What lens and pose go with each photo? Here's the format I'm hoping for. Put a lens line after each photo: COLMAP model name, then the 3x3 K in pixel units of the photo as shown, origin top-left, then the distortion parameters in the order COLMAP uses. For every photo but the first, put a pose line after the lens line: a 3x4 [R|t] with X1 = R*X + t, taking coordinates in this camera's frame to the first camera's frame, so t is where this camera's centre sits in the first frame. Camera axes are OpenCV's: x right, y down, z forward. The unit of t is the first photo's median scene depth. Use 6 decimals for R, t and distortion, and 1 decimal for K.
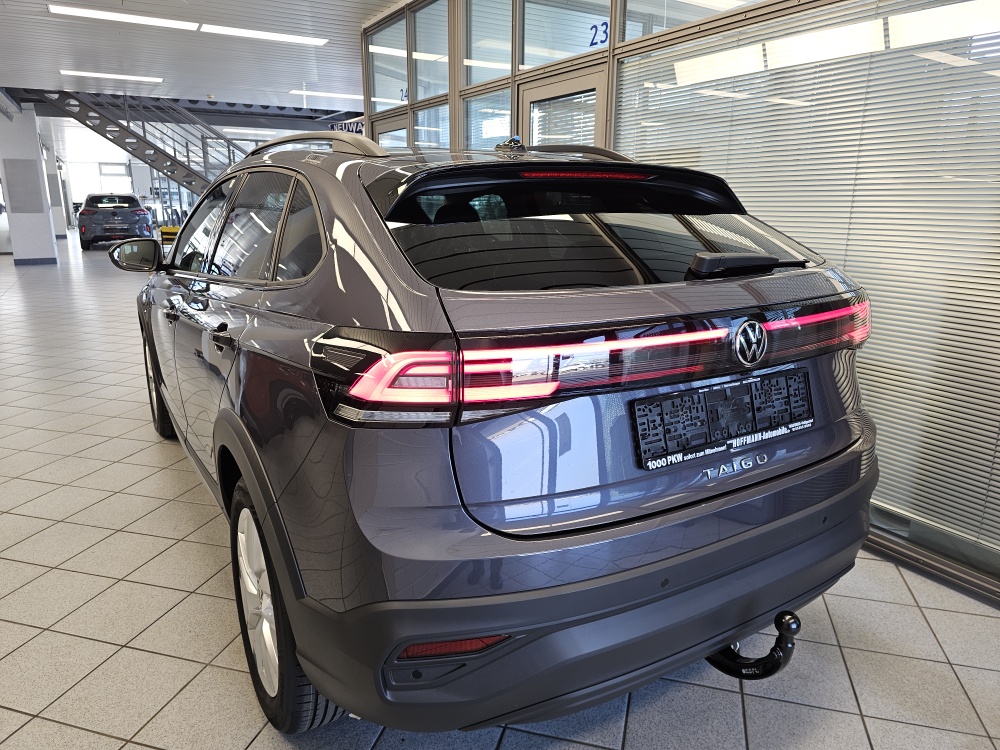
lens RADIAL K [[672.1, 0, 505.1], [0, 672.1, 371.1], [0, 0, 1]] dist [0.056760, -0.054312]
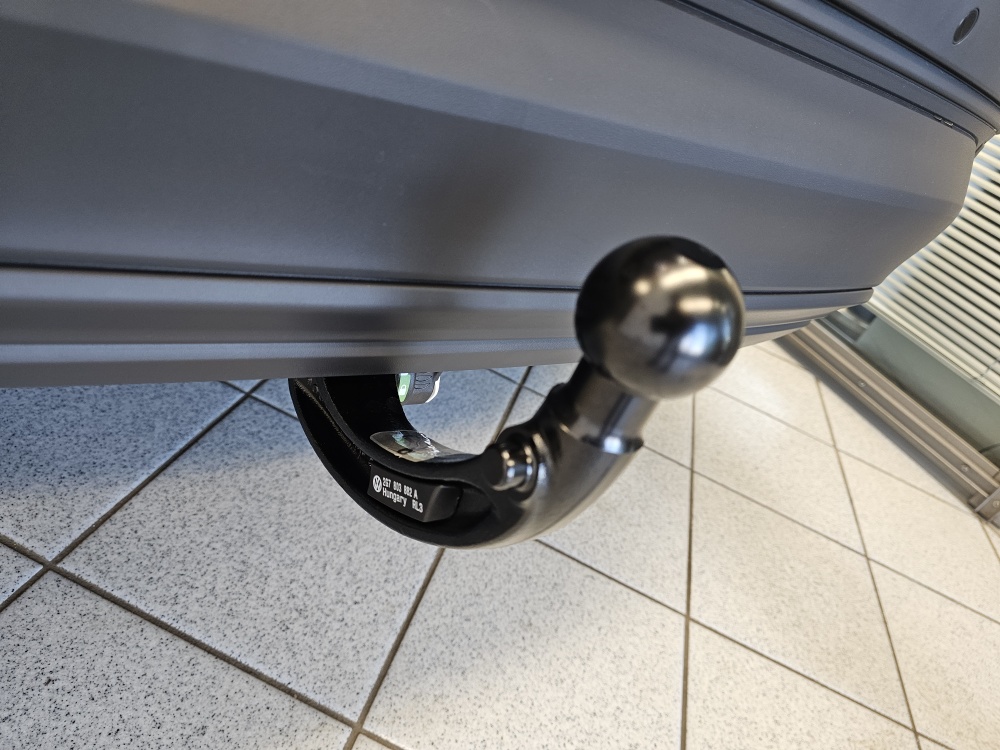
lens RADIAL K [[672.1, 0, 505.1], [0, 672.1, 371.1], [0, 0, 1]] dist [0.056760, -0.054312]
pose [[0.931975, 0.303867, 0.197704, 0.148903], [-0.353877, 0.880944, 0.314179, 0.143890], [-0.078697, -0.362770, 0.928550, 0.357255]]
